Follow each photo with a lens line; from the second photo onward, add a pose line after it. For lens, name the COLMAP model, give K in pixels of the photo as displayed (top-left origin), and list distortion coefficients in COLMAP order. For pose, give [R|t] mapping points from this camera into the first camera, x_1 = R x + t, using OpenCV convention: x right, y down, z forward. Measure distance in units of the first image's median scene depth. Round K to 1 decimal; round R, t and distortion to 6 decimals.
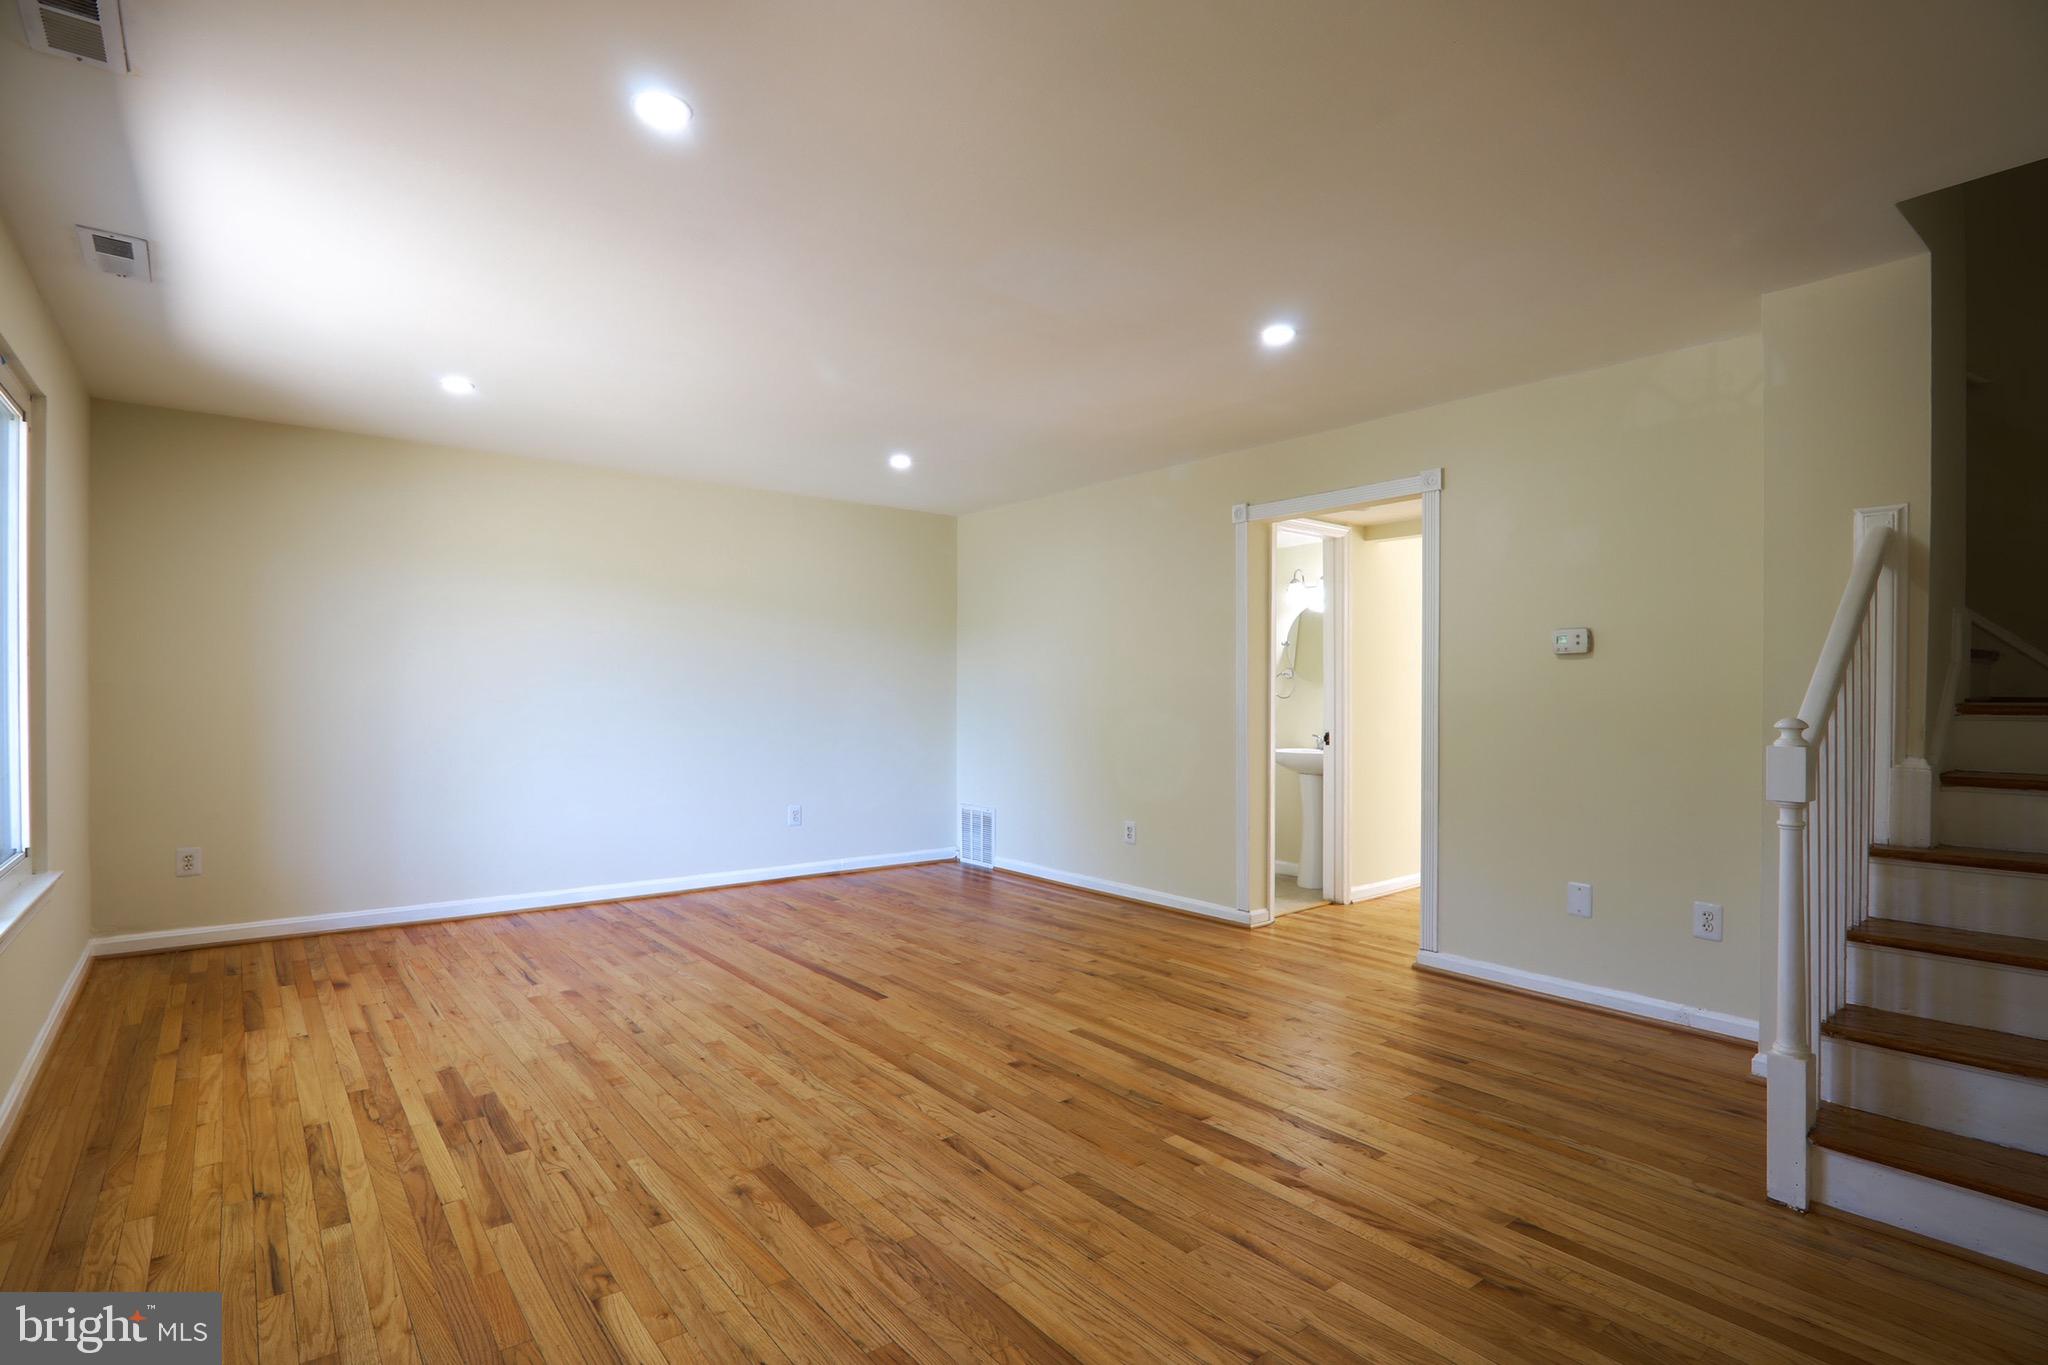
lens RADIAL K [[1006.9, 0, 1020.1], [0, 1006.9, 677.7], [0, 0, 1]] dist [-0.022125, -0.000751]
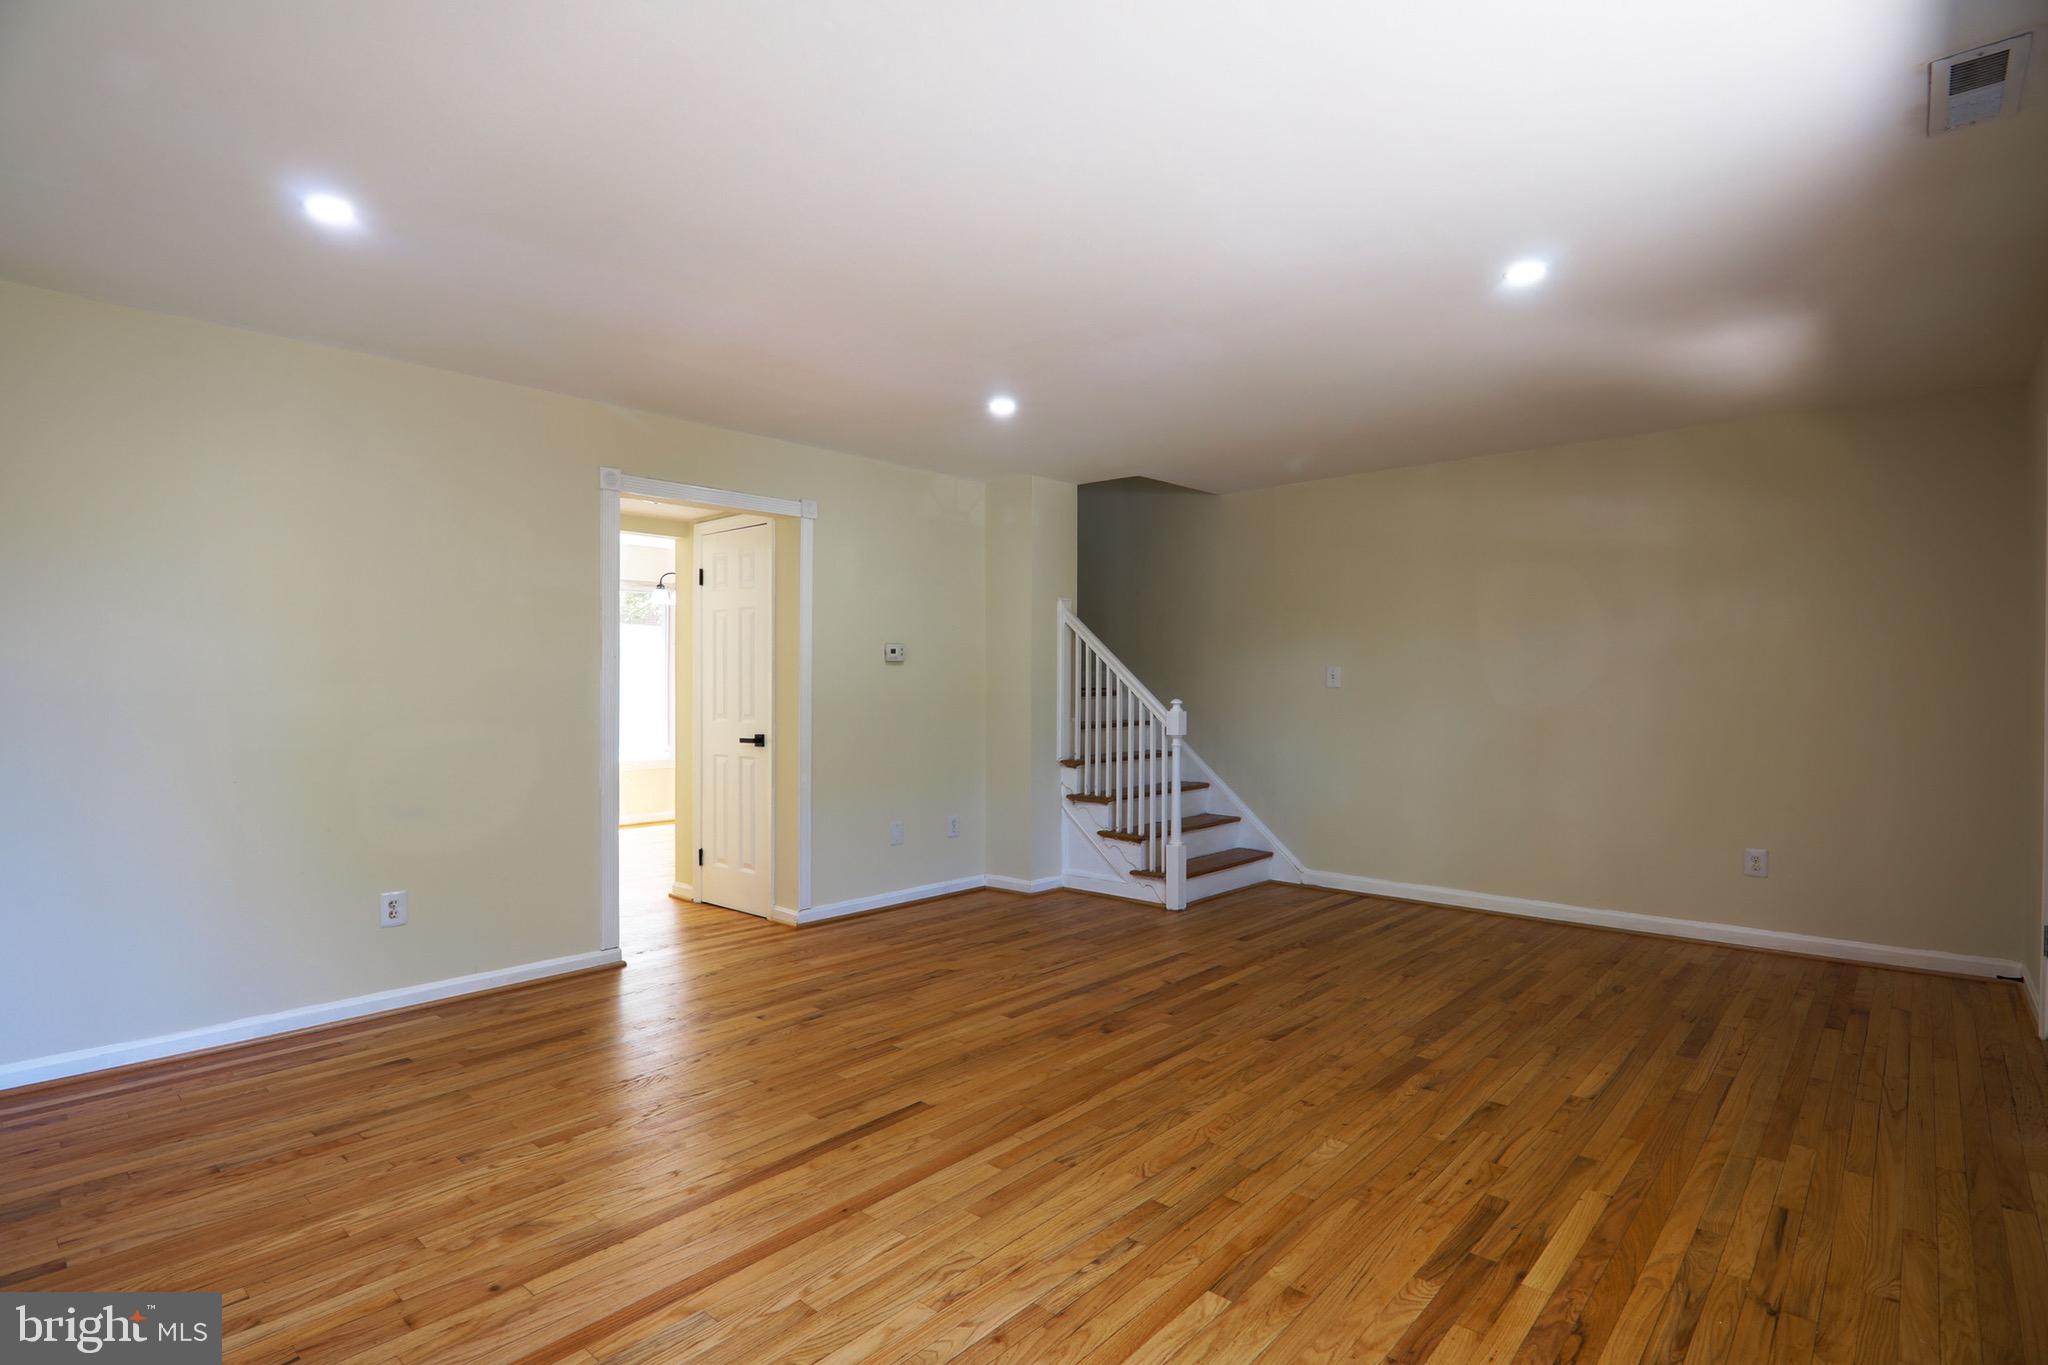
lens RADIAL K [[1006.9, 0, 1018.3], [0, 1006.9, 686.3], [0, 0, 1]] dist [-0.022125, -0.000751]
pose [[-0.165605, -0.004944, 0.986180, -1.224525], [-0.010400, 0.999941, 0.003266, 0.005529], [-0.986137, -0.009716, -0.165646, 1.463184]]
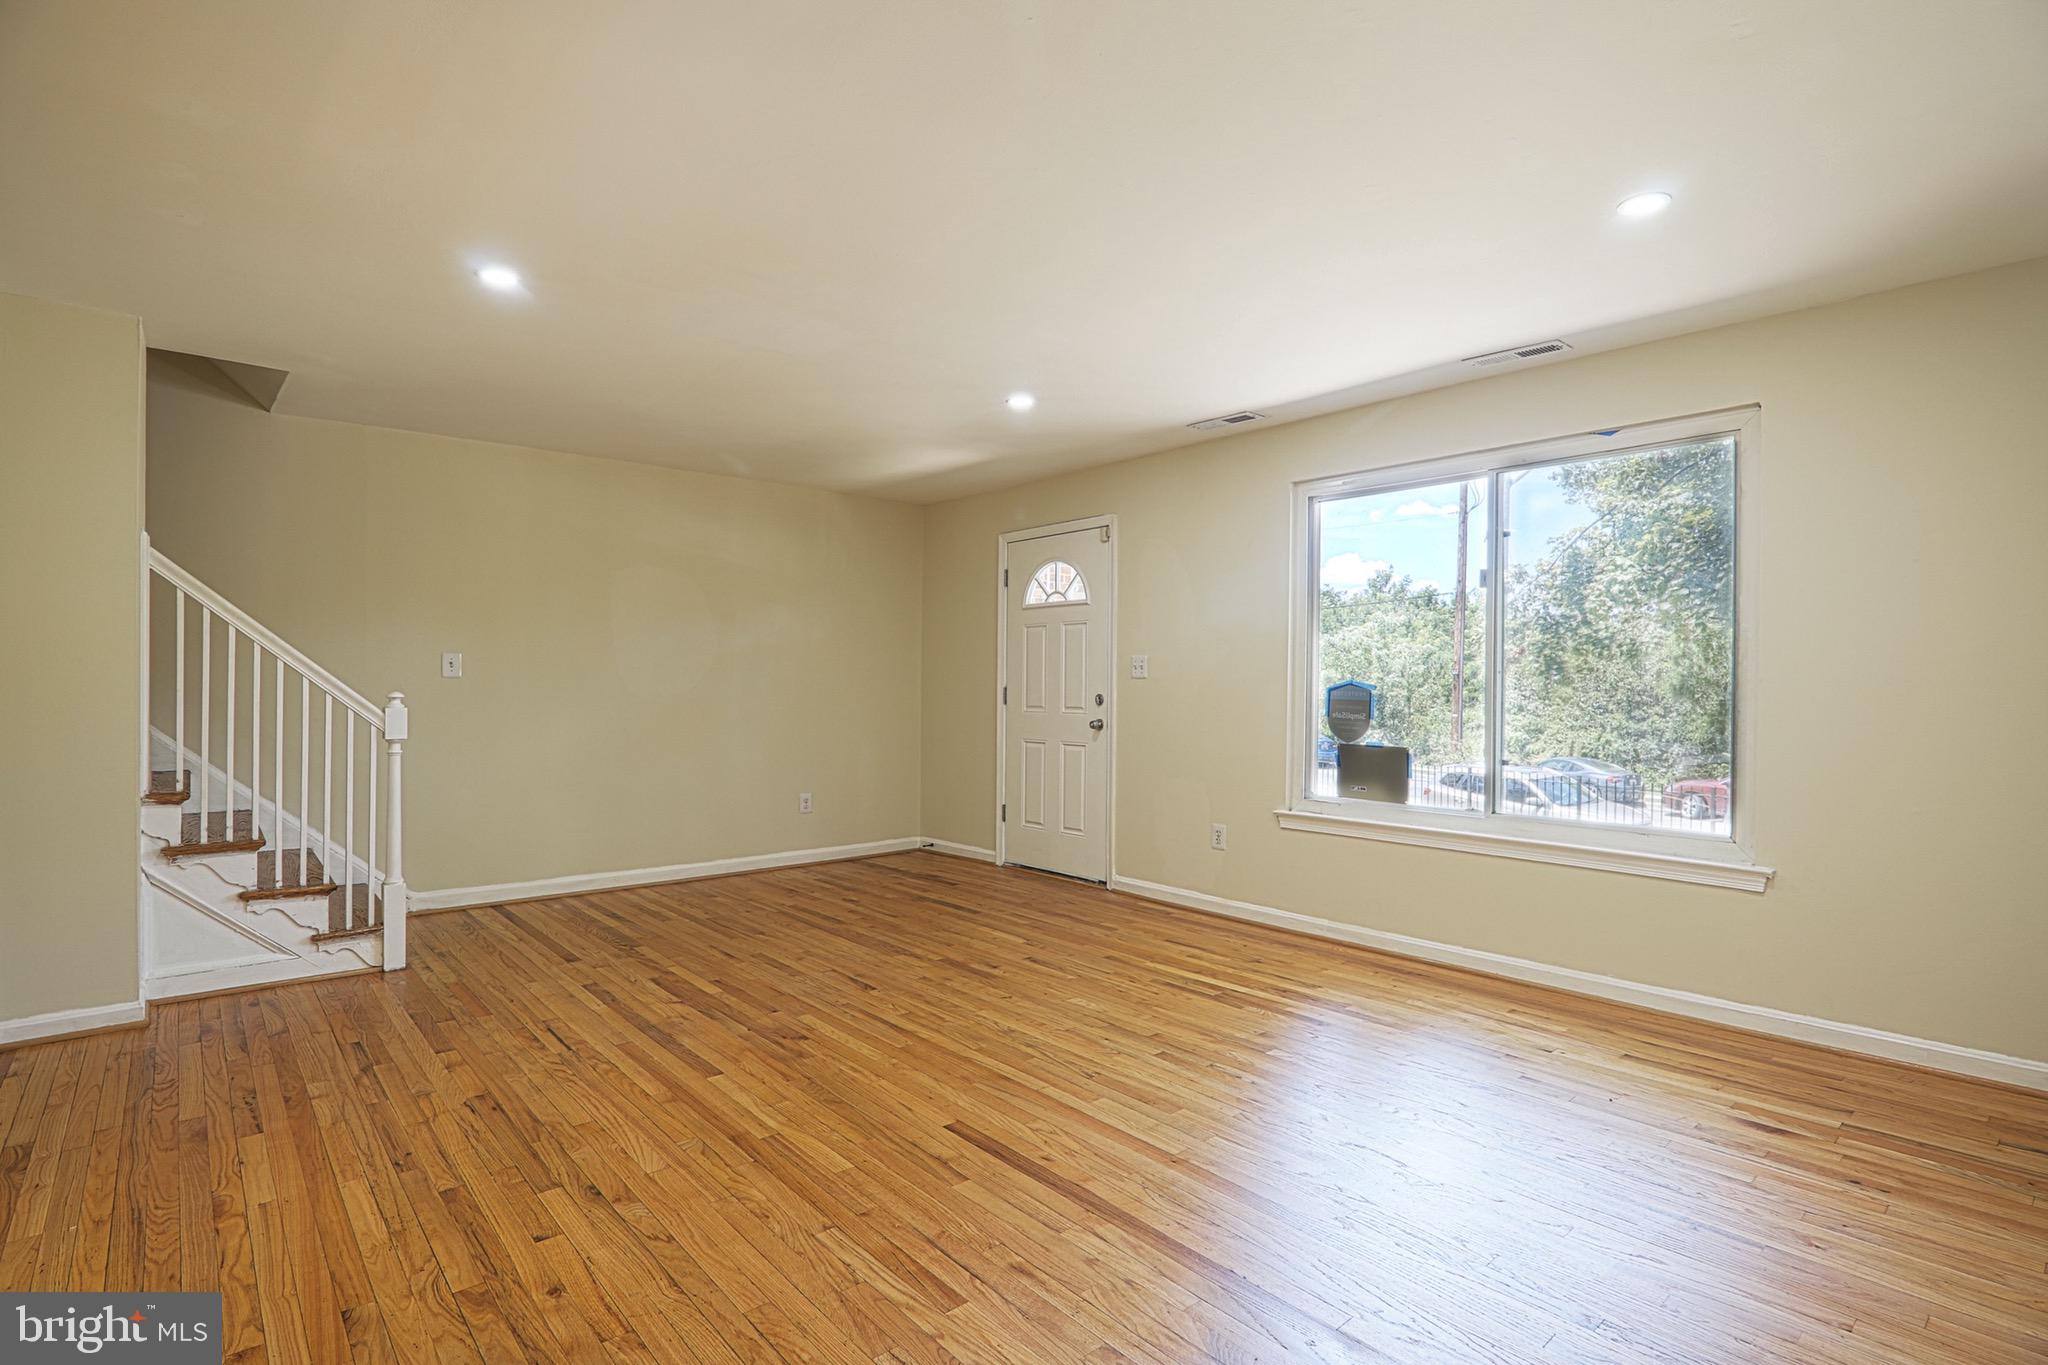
lens RADIAL K [[1006.9, 0, 1029.7], [0, 1006.9, 686.5], [0, 0, 1]] dist [-0.022125, -0.000751]
pose [[-0.998780, -0.008126, -0.048700, -0.213637], [-0.007849, 0.999952, -0.005869, 0.027372], [0.048746, -0.005480, -0.998796, 2.347186]]
